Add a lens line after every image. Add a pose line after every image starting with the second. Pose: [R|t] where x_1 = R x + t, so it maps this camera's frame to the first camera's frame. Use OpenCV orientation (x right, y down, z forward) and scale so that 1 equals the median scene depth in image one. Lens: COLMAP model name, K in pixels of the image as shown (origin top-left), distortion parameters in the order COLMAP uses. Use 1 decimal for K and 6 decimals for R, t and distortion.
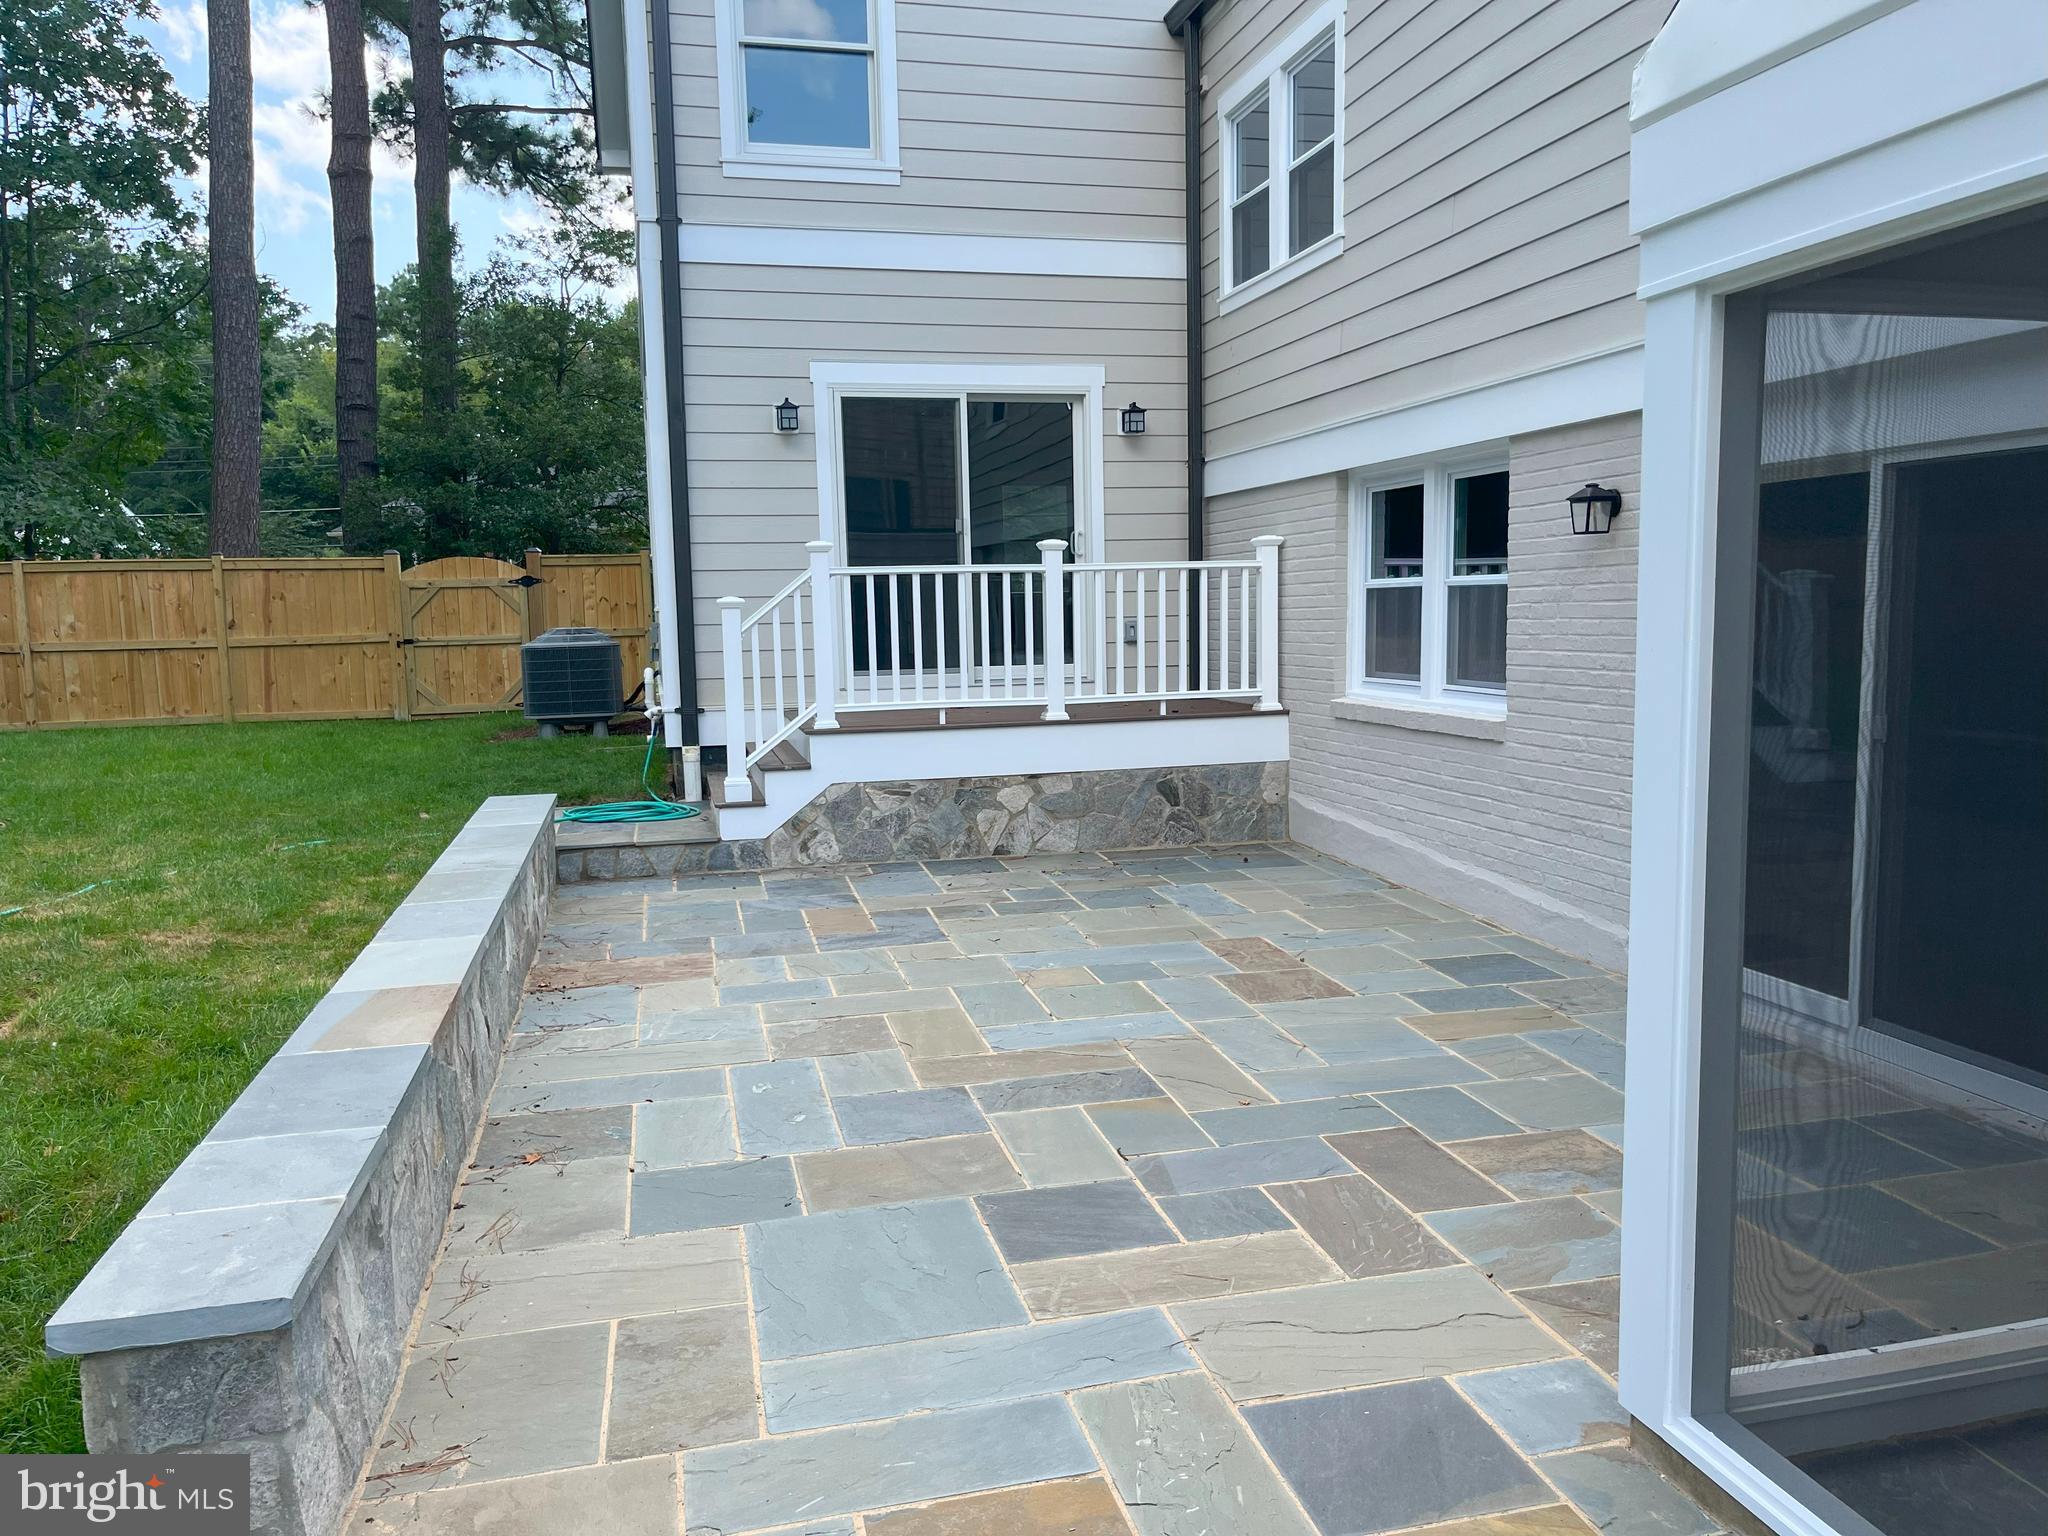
lens RADIAL K [[1561.9, 0, 1042.2], [0, 1561.9, 780.0], [0, 0, 1]] dist [0.066625, -0.087708]
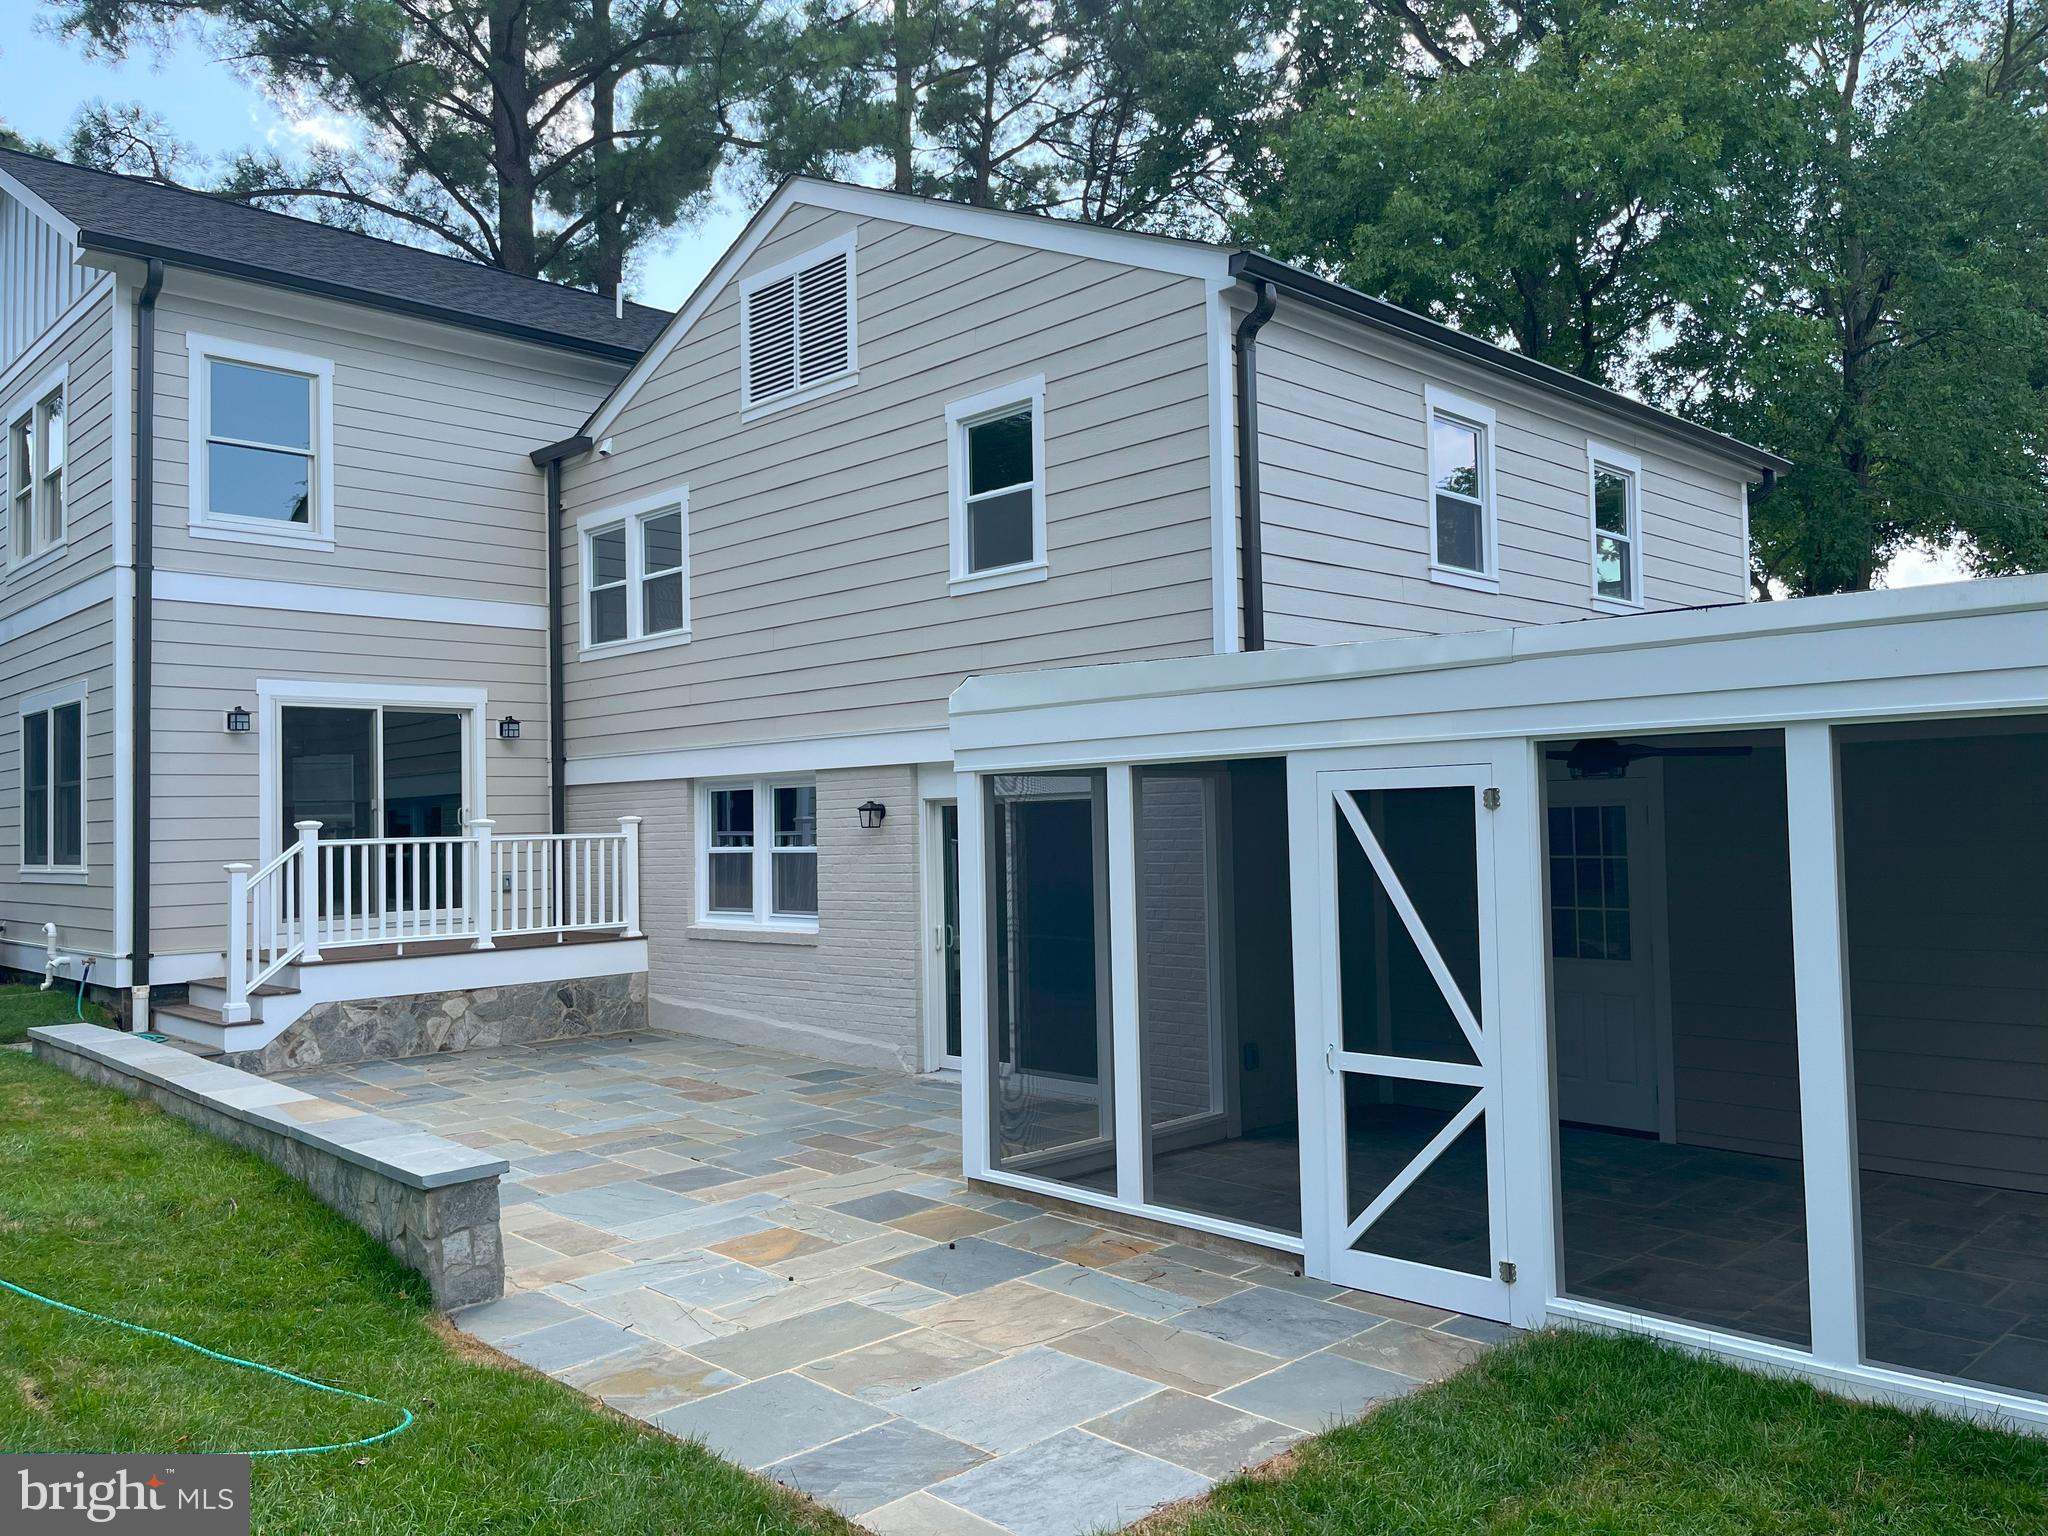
lens RADIAL K [[1561.9, 0, 1034.8], [0, 1561.9, 757.4], [0, 0, 1]] dist [0.066625, -0.087708]
pose [[0.860423, 0.024252, 0.509003, -0.258069], [0.061215, 0.986714, -0.150491, 0.030492], [-0.505891, 0.160644, 0.847507, -0.407308]]
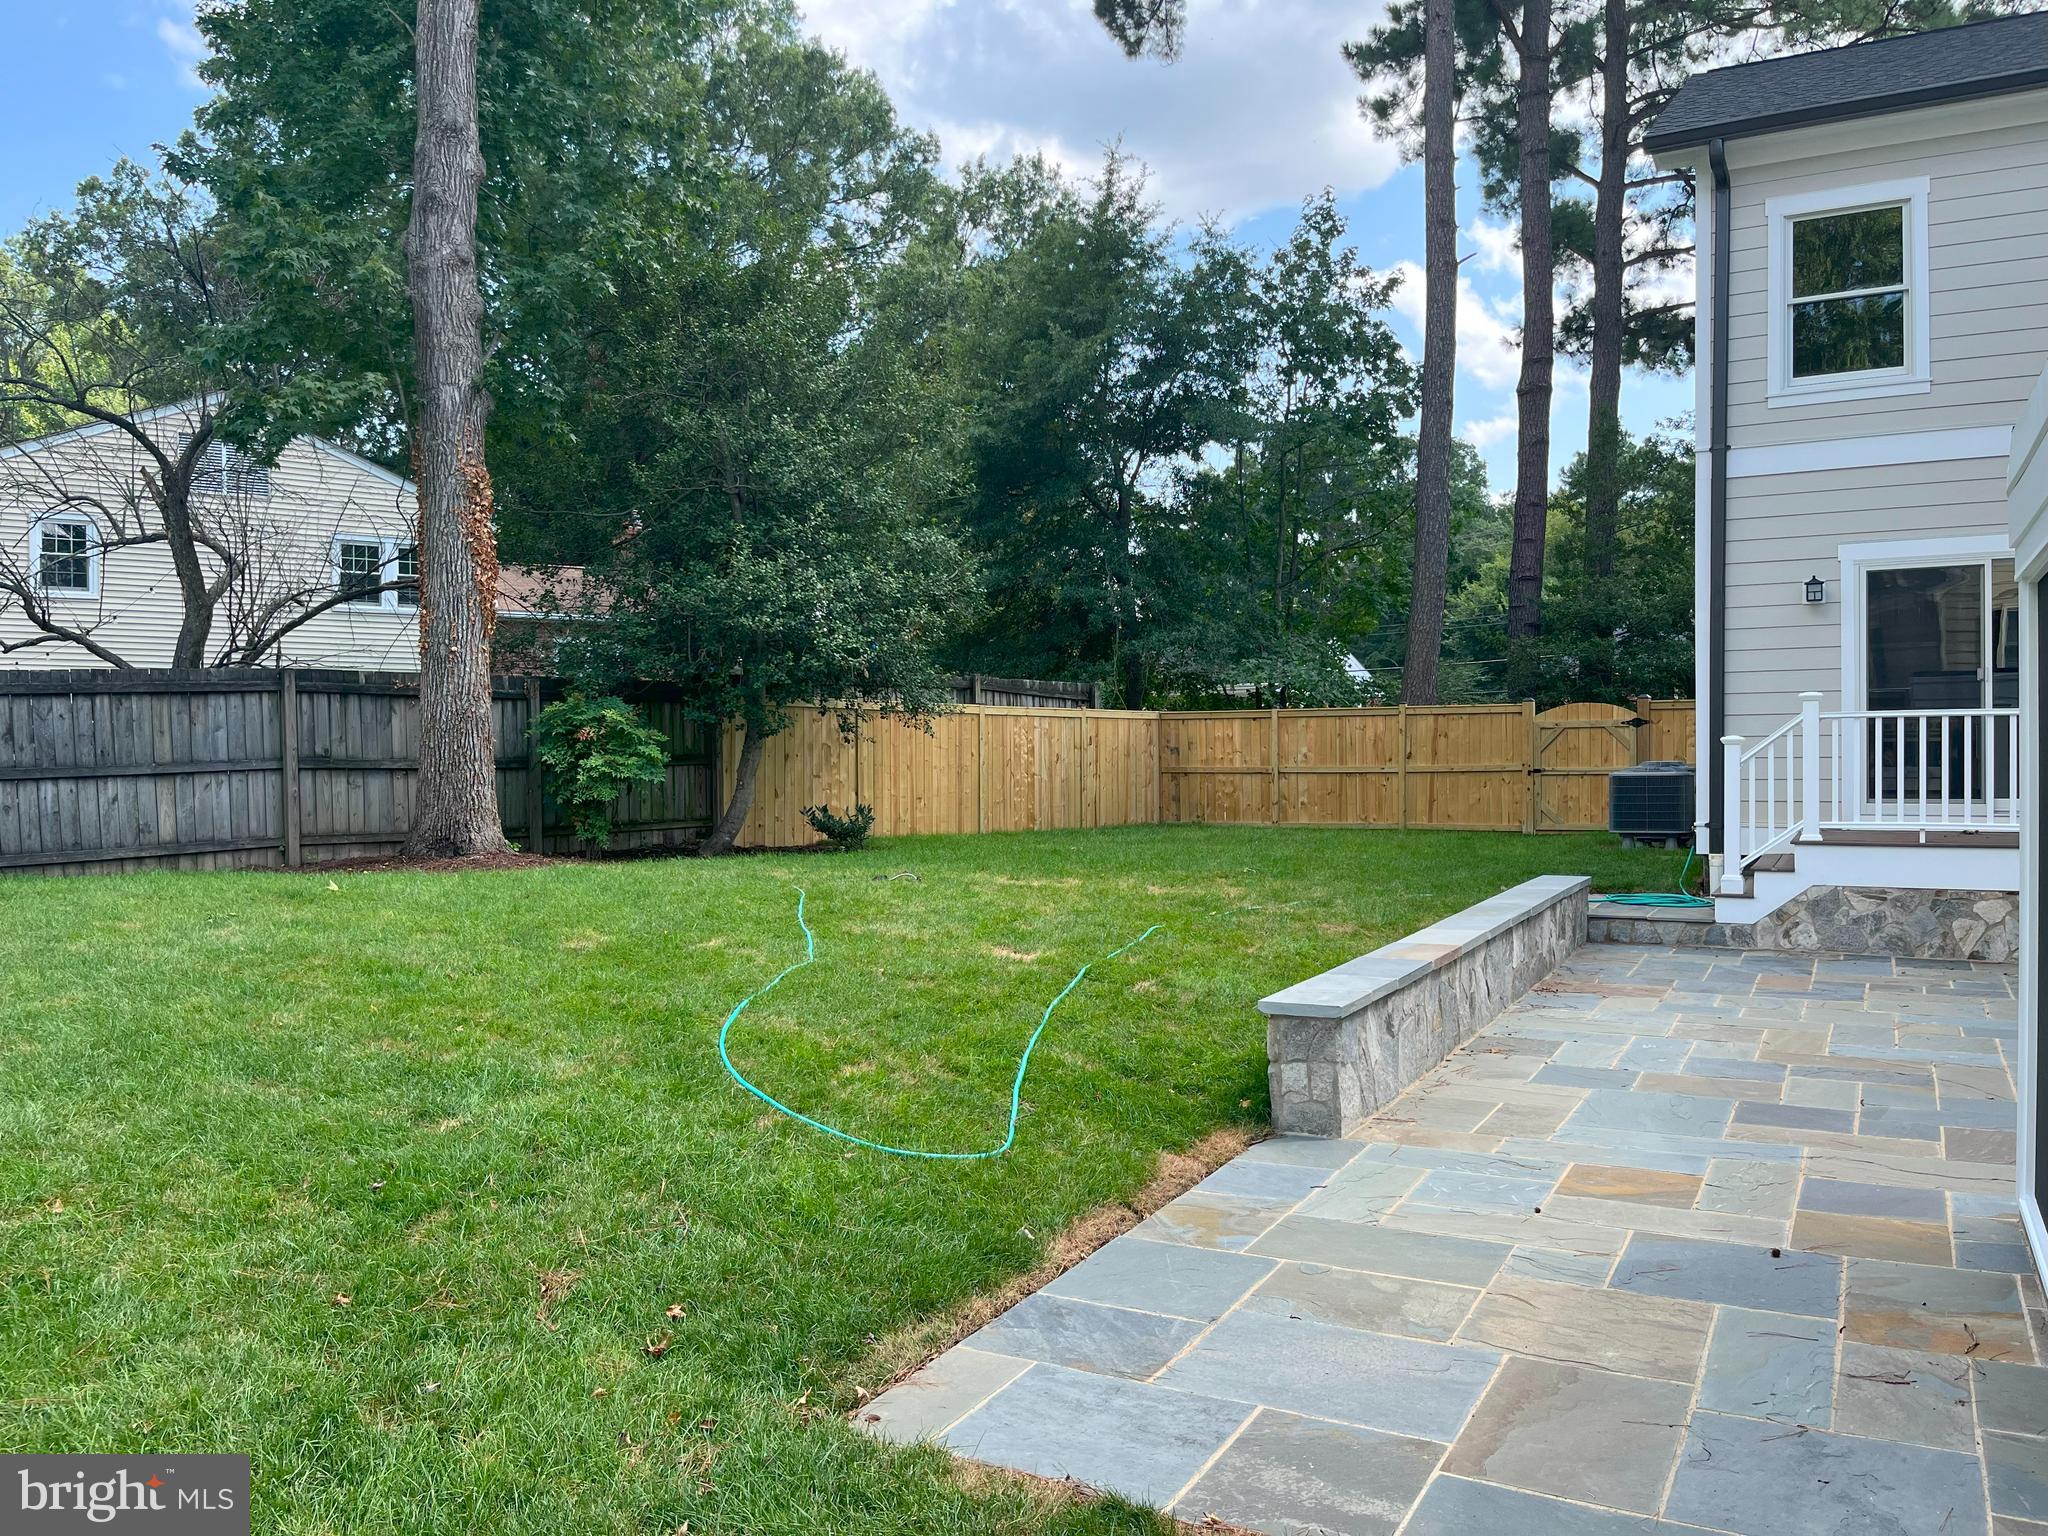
lens RADIAL K [[1561.9, 0, 1026.2], [0, 1561.9, 757.2], [0, 0, 1]] dist [0.066625, -0.087708]
pose [[0.745260, 0.015903, -0.666585, 0.203986], [-0.083972, 0.993995, -0.070168, 0.036483], [0.661466, 0.108268, 0.742120, -0.309745]]
